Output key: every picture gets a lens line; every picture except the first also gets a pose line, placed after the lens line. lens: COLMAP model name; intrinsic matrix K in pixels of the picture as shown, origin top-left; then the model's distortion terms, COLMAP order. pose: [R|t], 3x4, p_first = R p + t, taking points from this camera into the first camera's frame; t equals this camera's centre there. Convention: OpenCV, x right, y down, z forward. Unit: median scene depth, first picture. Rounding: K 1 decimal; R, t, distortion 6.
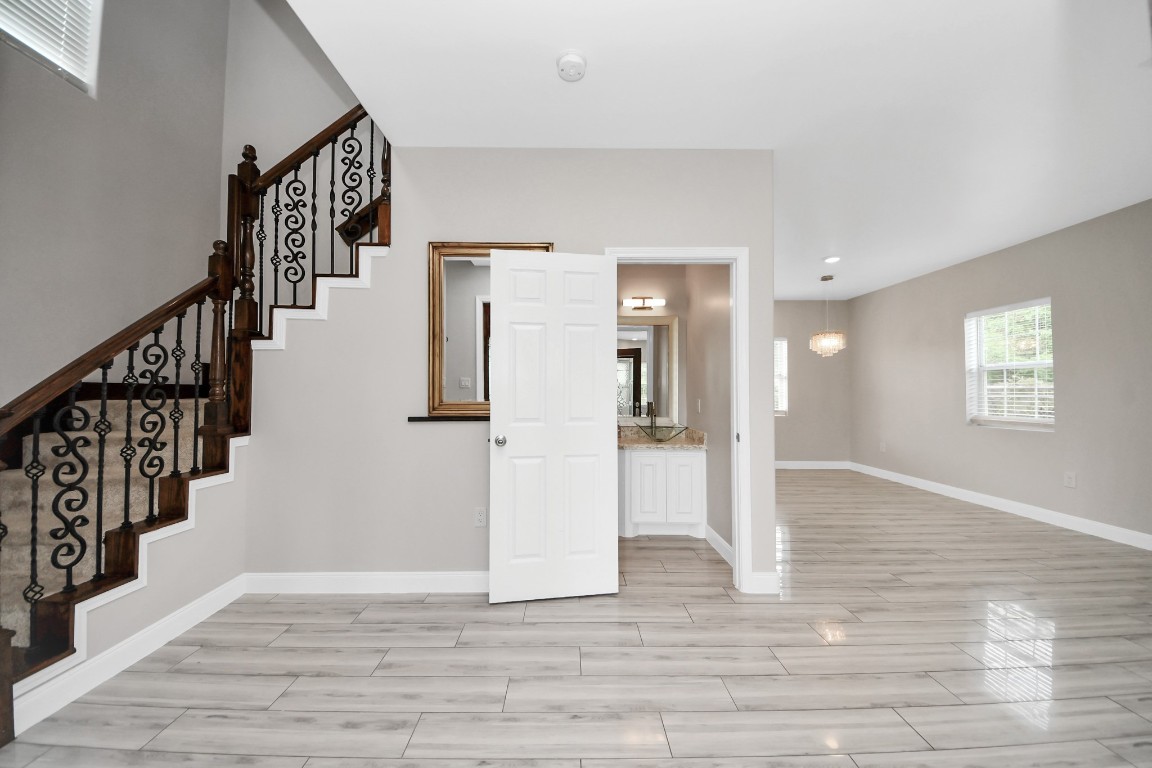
lens RADIAL K [[397.8, 0, 580.6], [0, 397.8, 388.0], [0, 0, 1]] dist [0.017530, -0.010193]
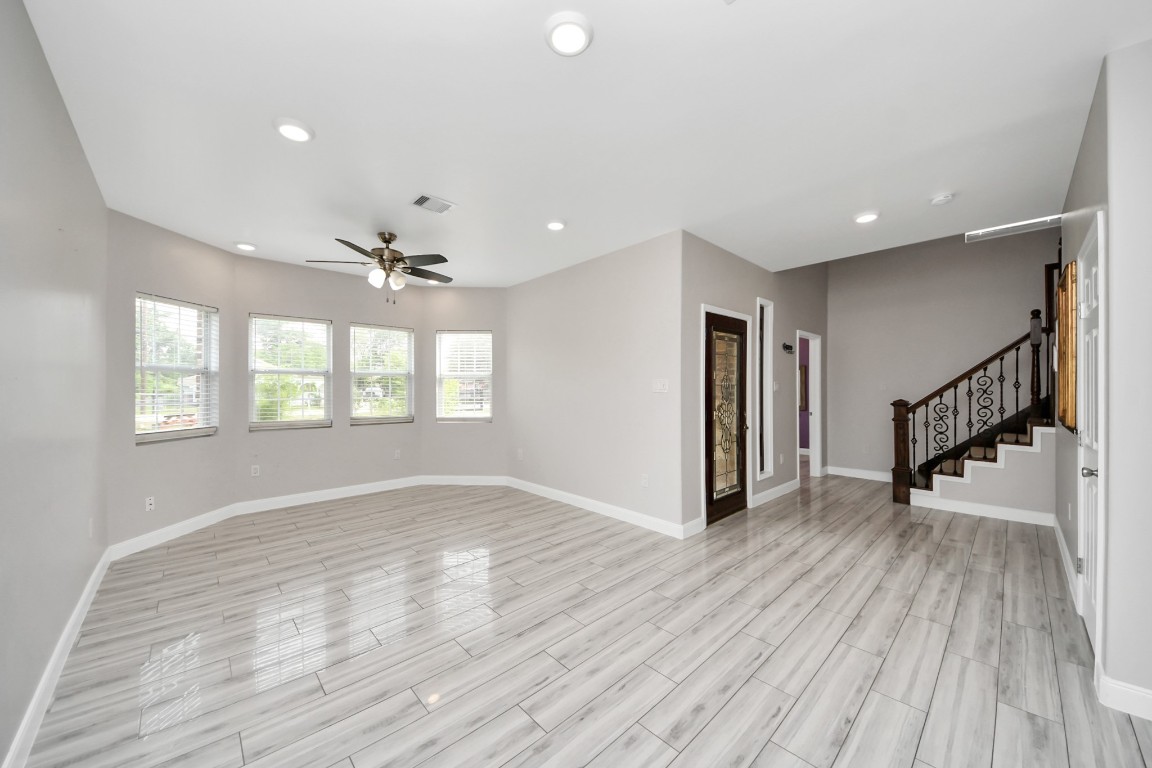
lens RADIAL K [[402.0, 0, 576.0], [0, 402.0, 384.0], [0, 0, 1]] dist [0.022882, -0.016911]
pose [[-0.736748, -0.010267, -0.676089, 1.957825], [0.004365, 0.999792, -0.019939, -0.031007], [0.676153, -0.017641, -0.736550, 1.092535]]
